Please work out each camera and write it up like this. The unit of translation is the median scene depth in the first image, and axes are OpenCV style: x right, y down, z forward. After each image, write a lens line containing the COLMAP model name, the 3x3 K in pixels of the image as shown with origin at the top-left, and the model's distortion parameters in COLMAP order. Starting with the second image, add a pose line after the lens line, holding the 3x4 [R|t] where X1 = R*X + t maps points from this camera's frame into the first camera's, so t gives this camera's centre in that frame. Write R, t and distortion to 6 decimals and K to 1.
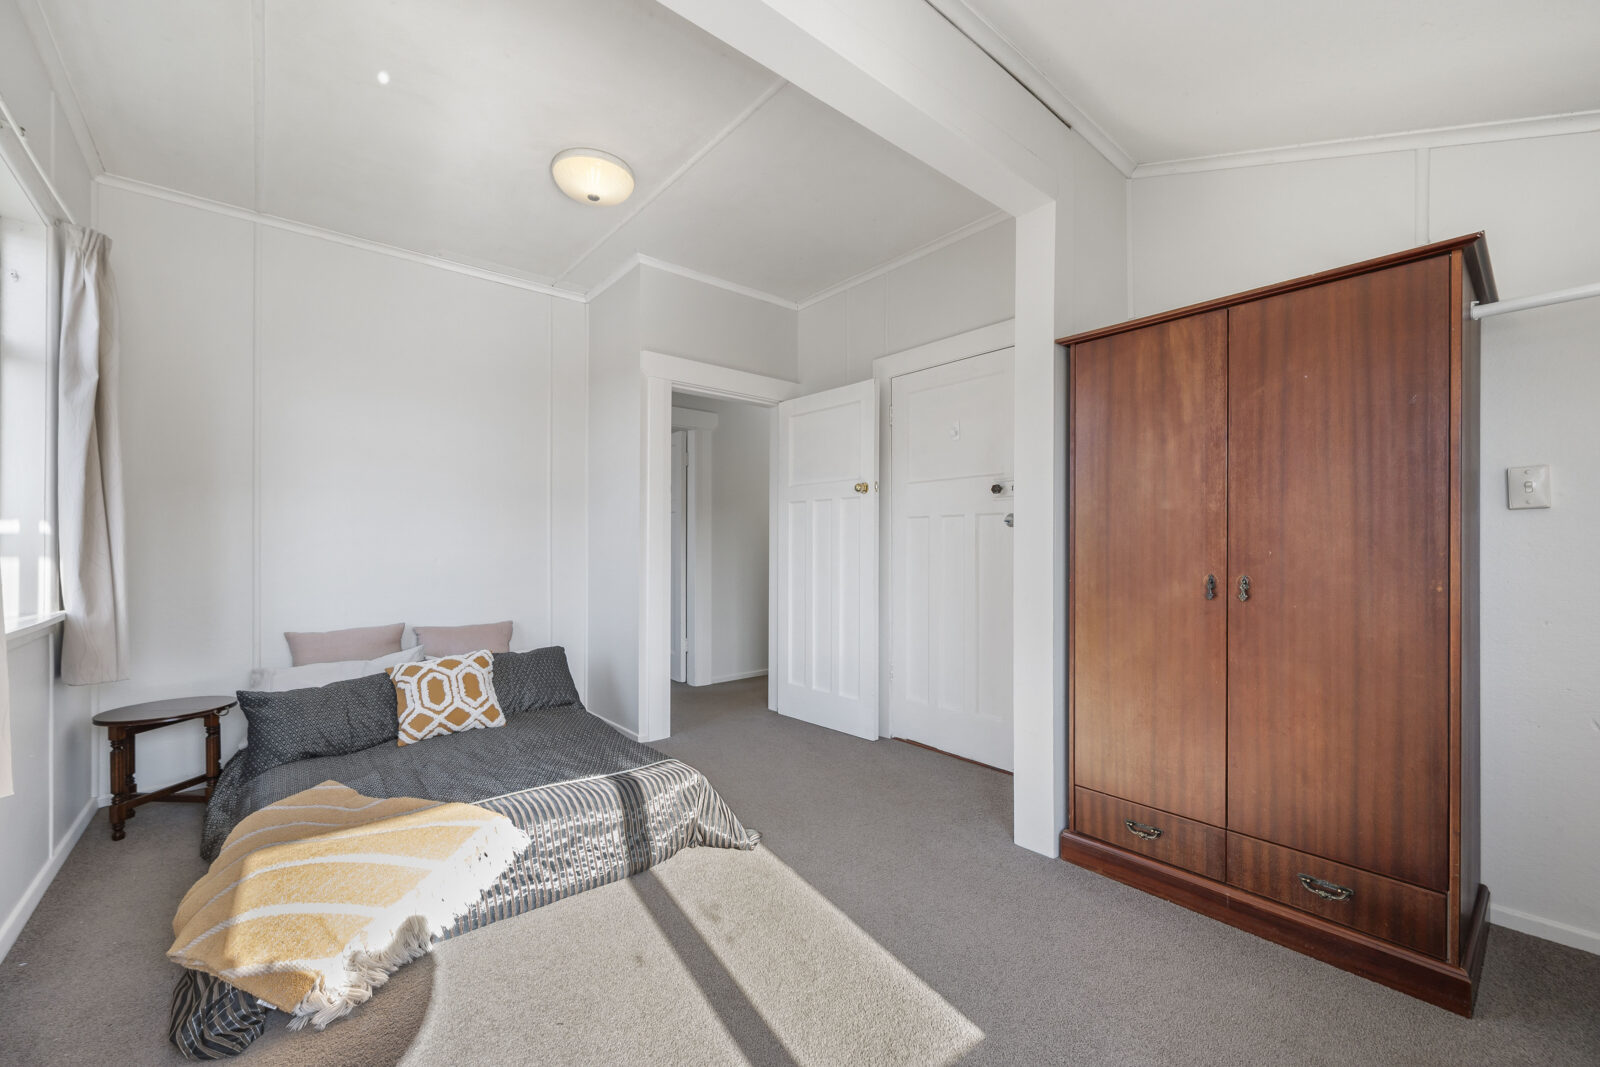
lens RADIAL K [[643.7, 0, 800.1], [0, 643.7, 540.0], [0, 0, 1]] dist [-0.000934, -0.000051]
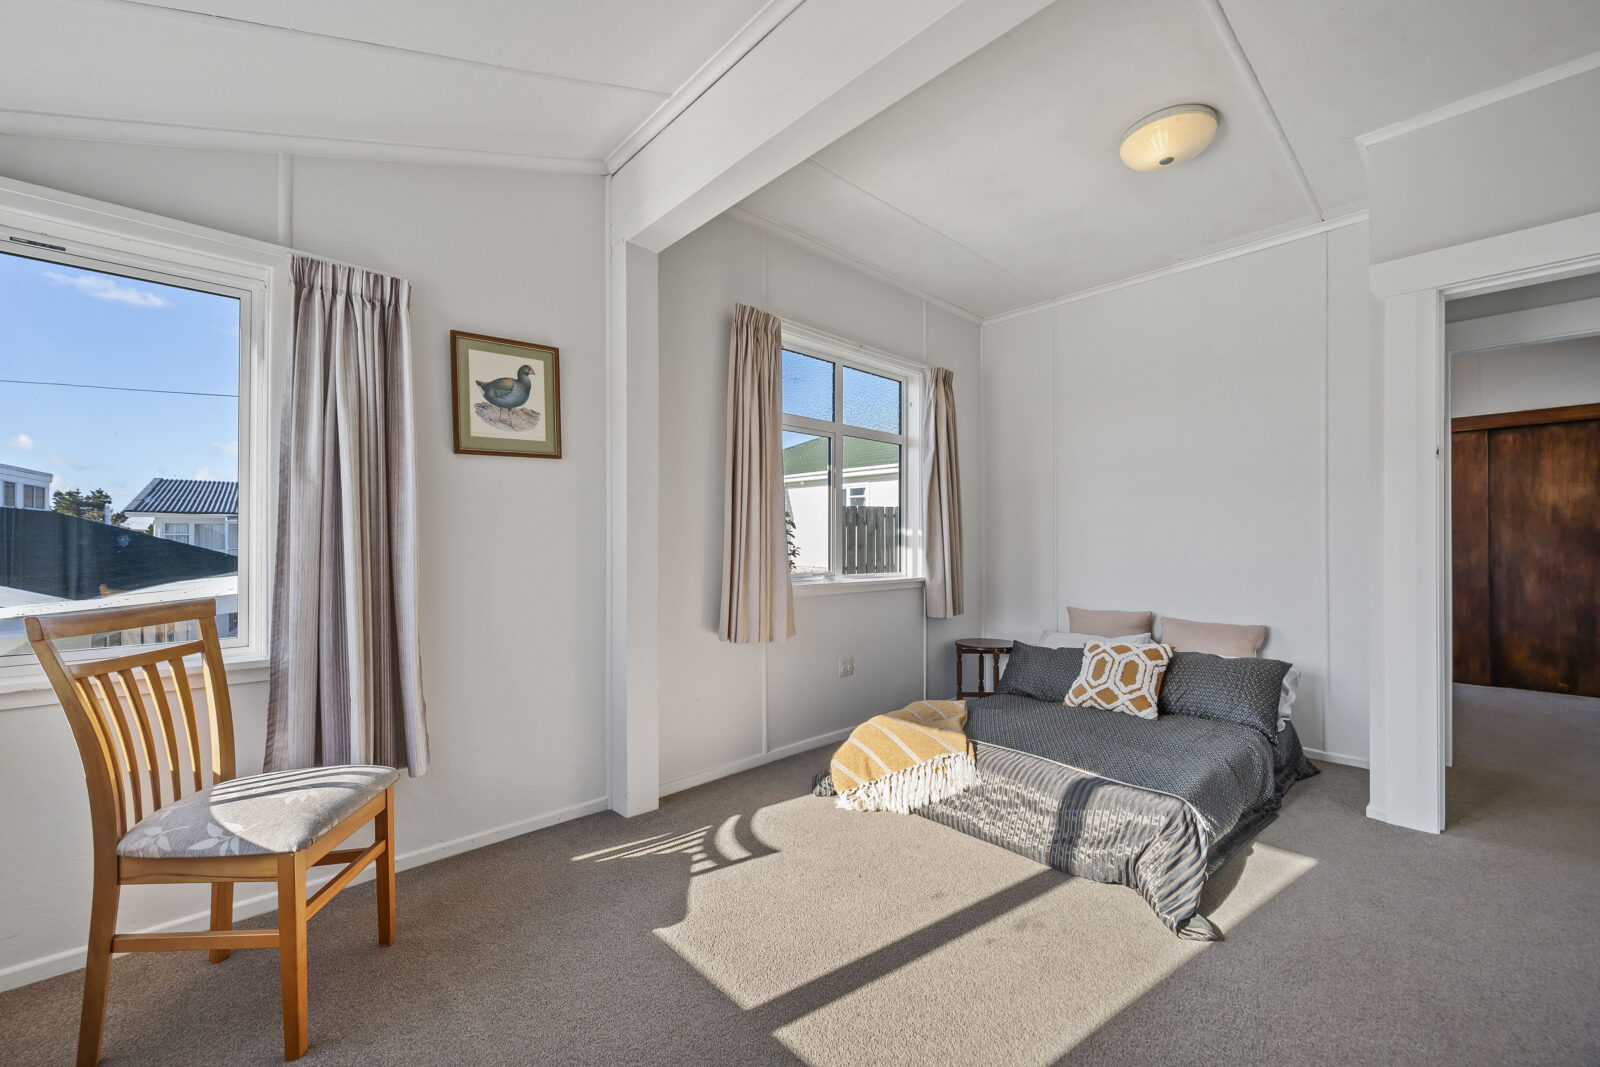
lens RADIAL K [[643.7, 0, 800.1], [0, 643.7, 540.0], [0, 0, 1]] dist [-0.000934, -0.000051]
pose [[0.045676, -0.003792, -0.998949, 0.576785], [0.011867, 0.999924, -0.003254, 0.003275], [0.998886, -0.011706, 0.045718, 0.441143]]
